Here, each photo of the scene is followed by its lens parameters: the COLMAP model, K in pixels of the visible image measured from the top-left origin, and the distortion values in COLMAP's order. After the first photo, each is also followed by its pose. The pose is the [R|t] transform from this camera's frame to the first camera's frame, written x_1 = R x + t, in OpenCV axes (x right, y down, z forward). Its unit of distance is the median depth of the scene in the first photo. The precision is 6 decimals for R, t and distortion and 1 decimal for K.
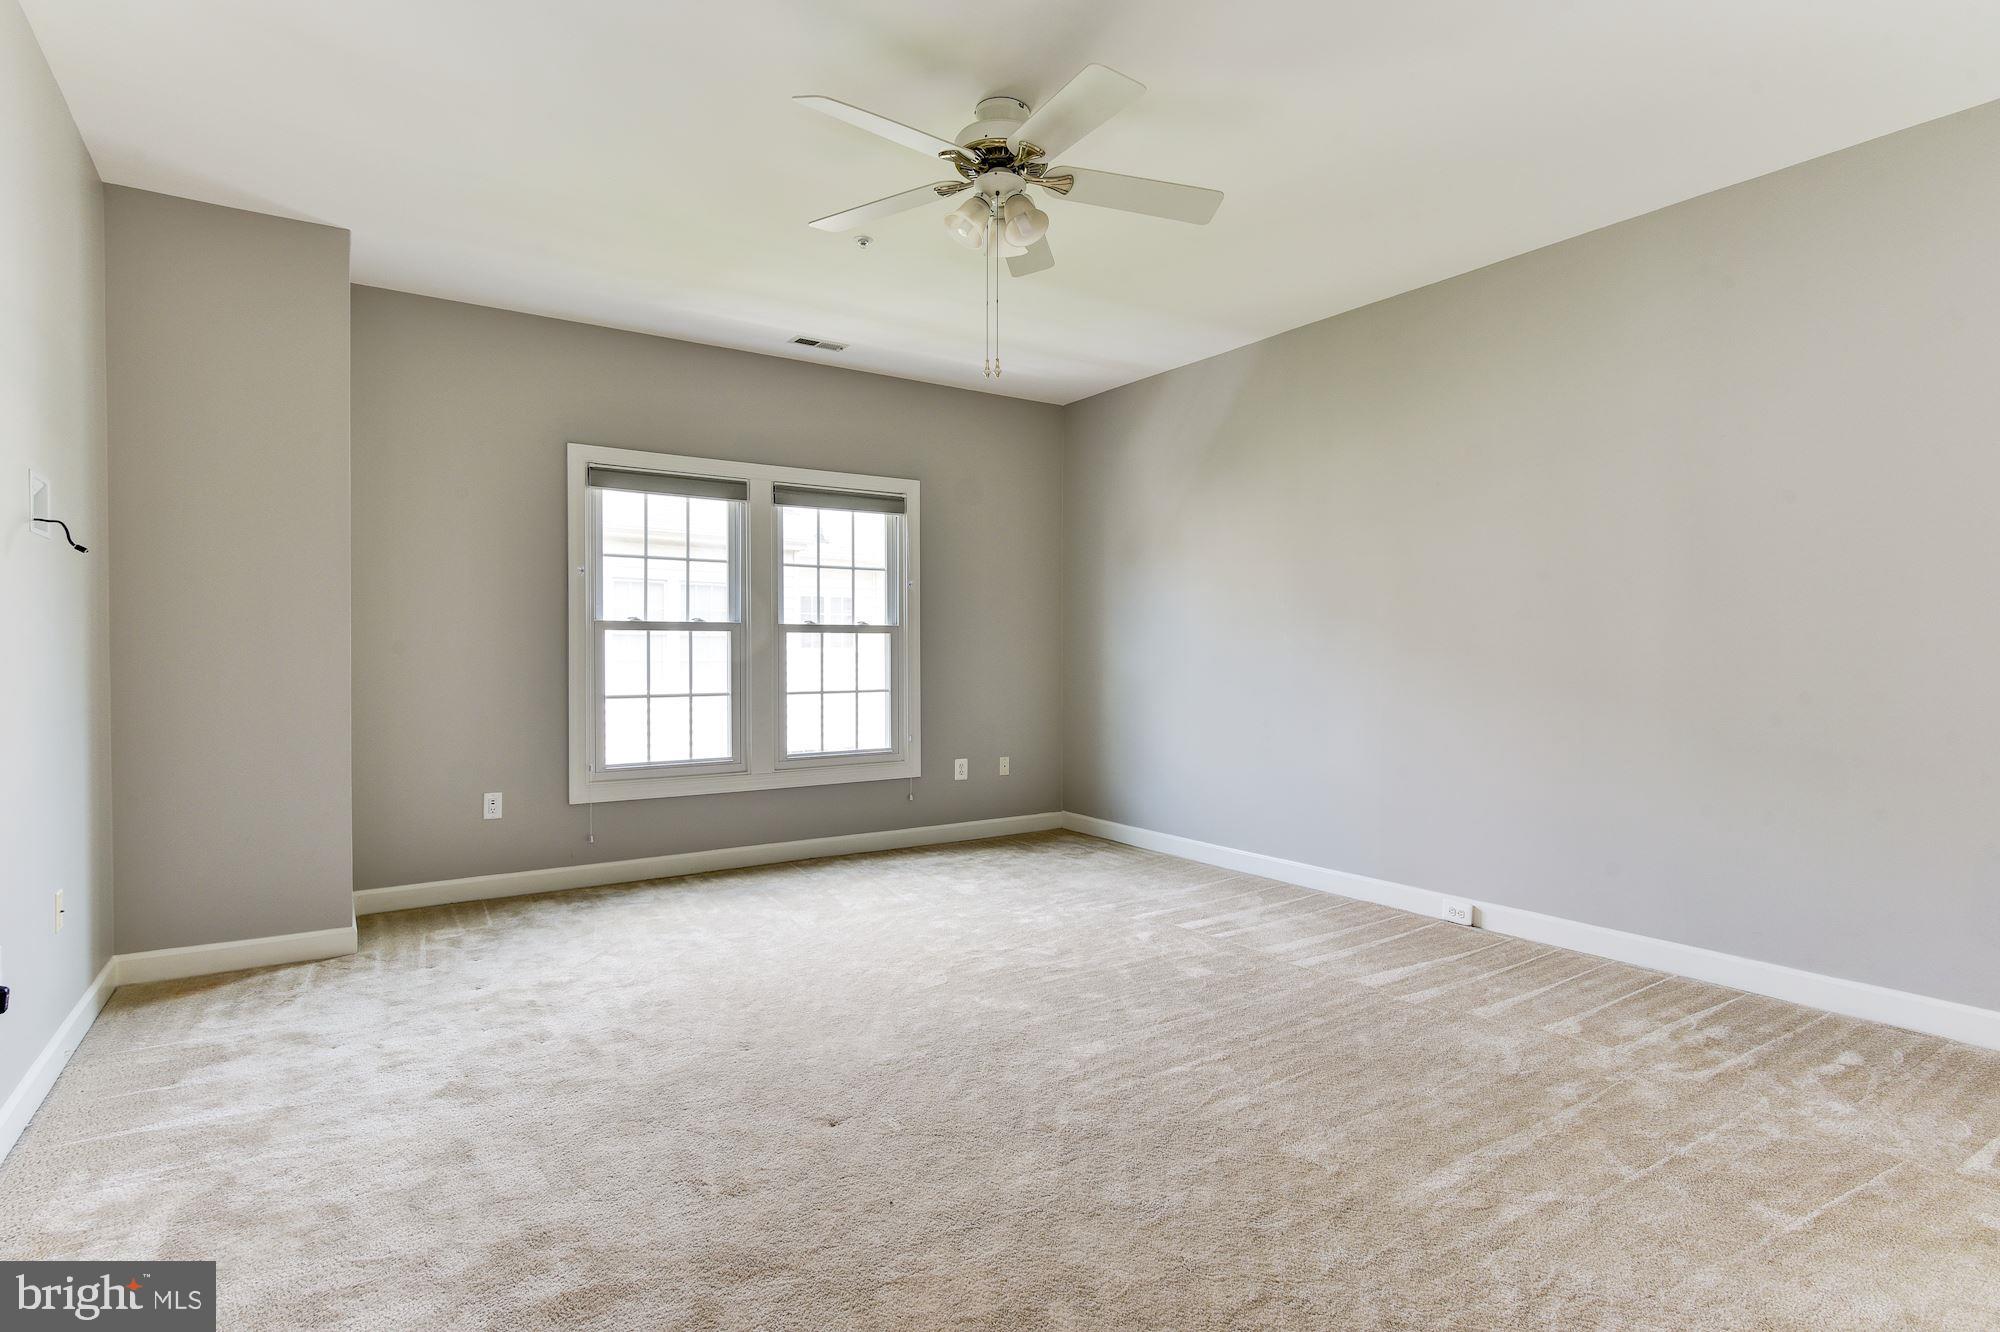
lens RADIAL K [[1015.7, 0, 1001.3], [0, 1015.7, 656.9], [0, 0, 1]] dist [-0.040535, -0.000331]
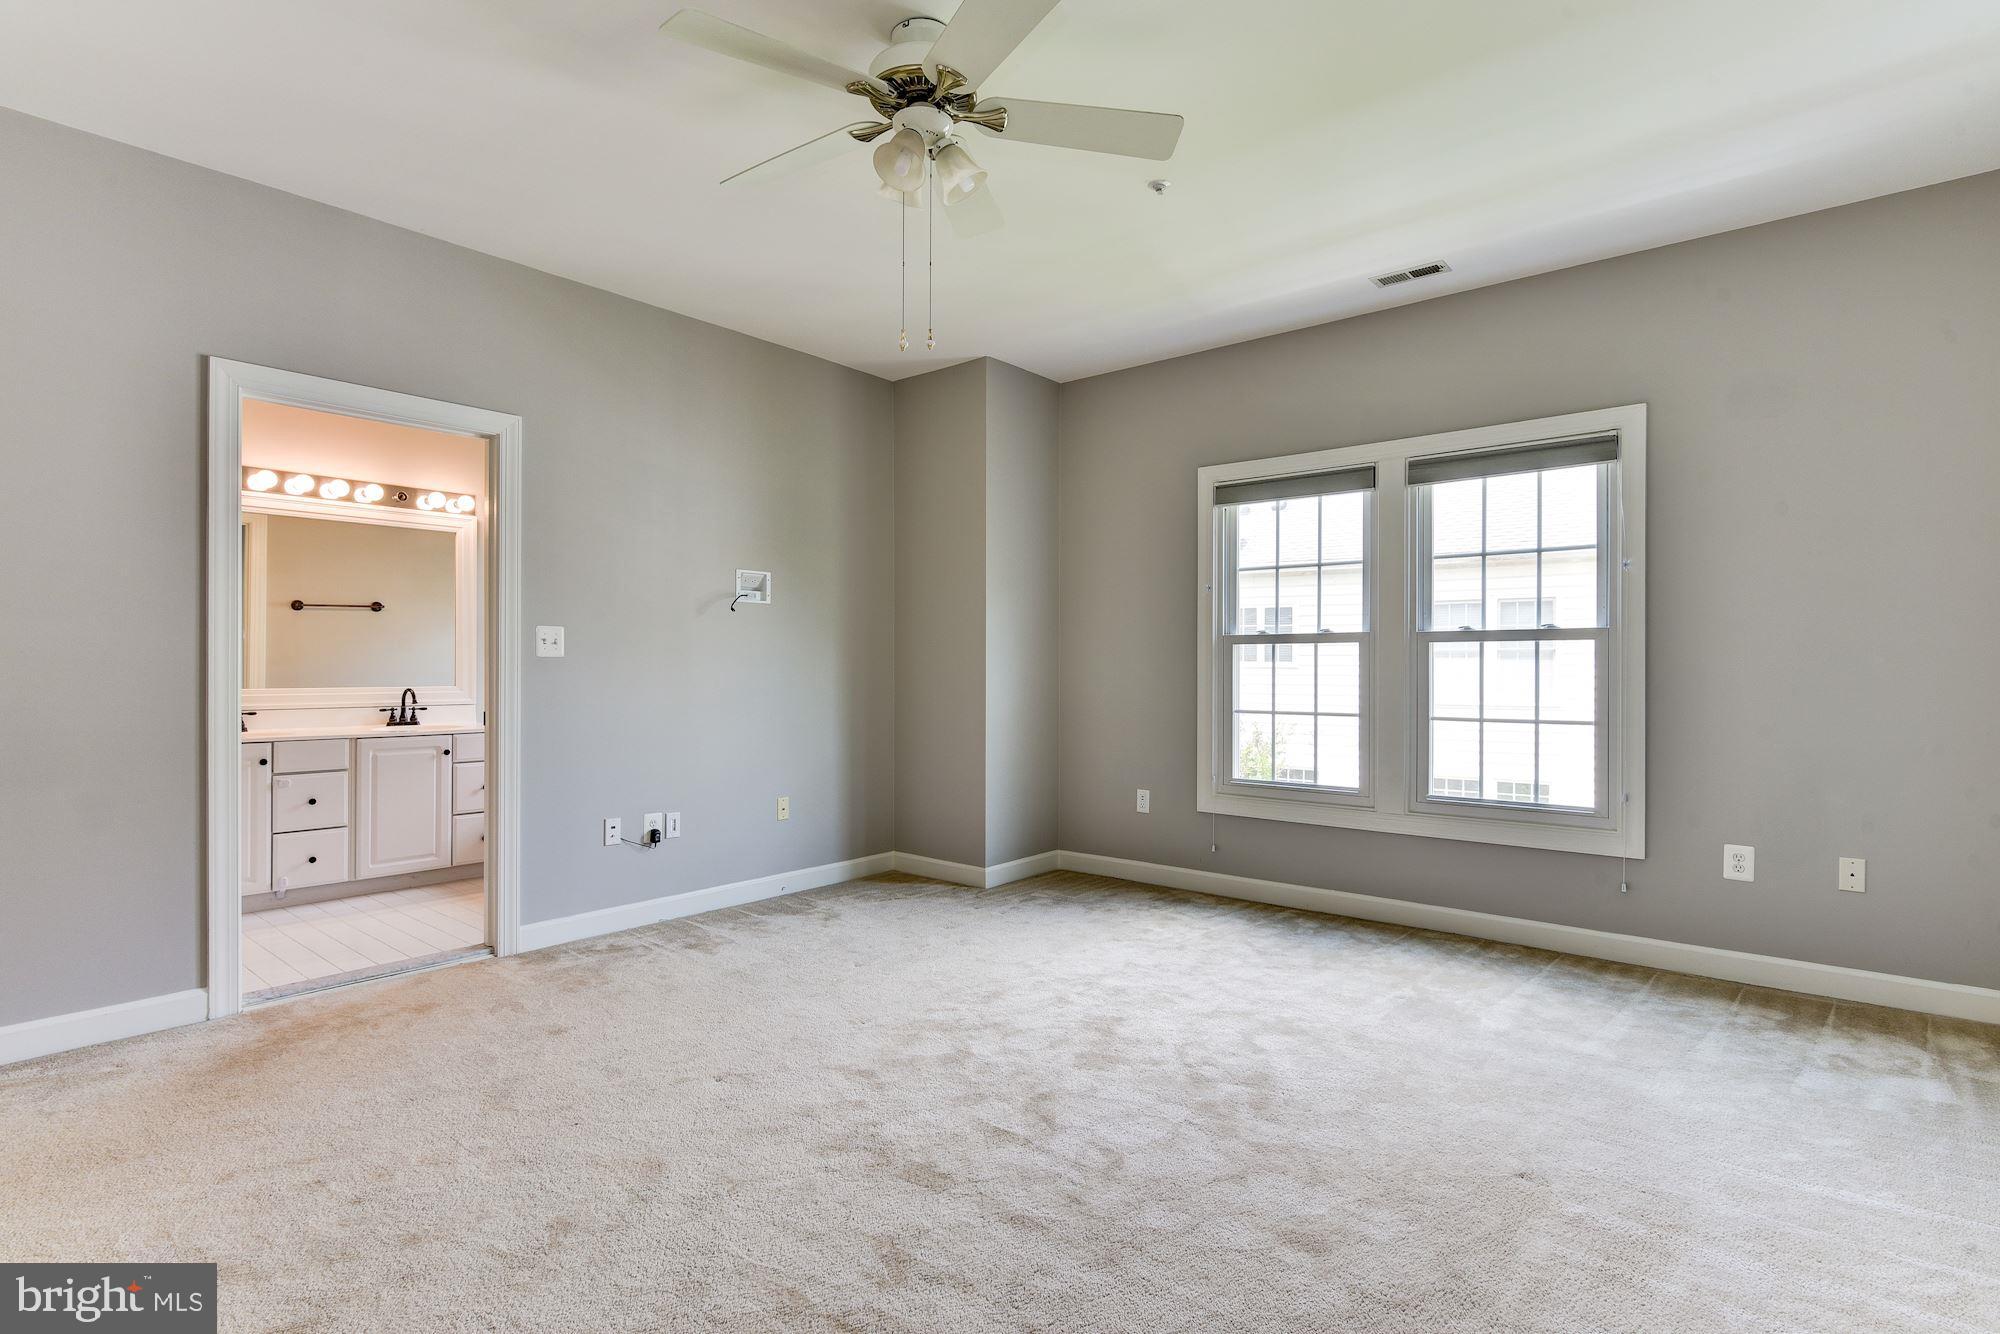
lens RADIAL K [[979.7, 0, 1000.3], [0, 979.7, 672.4], [0, 0, 1]] dist [-0.017701, -0.001970]
pose [[0.250394, 0.003527, -0.968138, 0.463352], [-0.010629, 0.999943, 0.000894, 0.002783], [0.968086, 0.010066, 0.250417, 0.494815]]
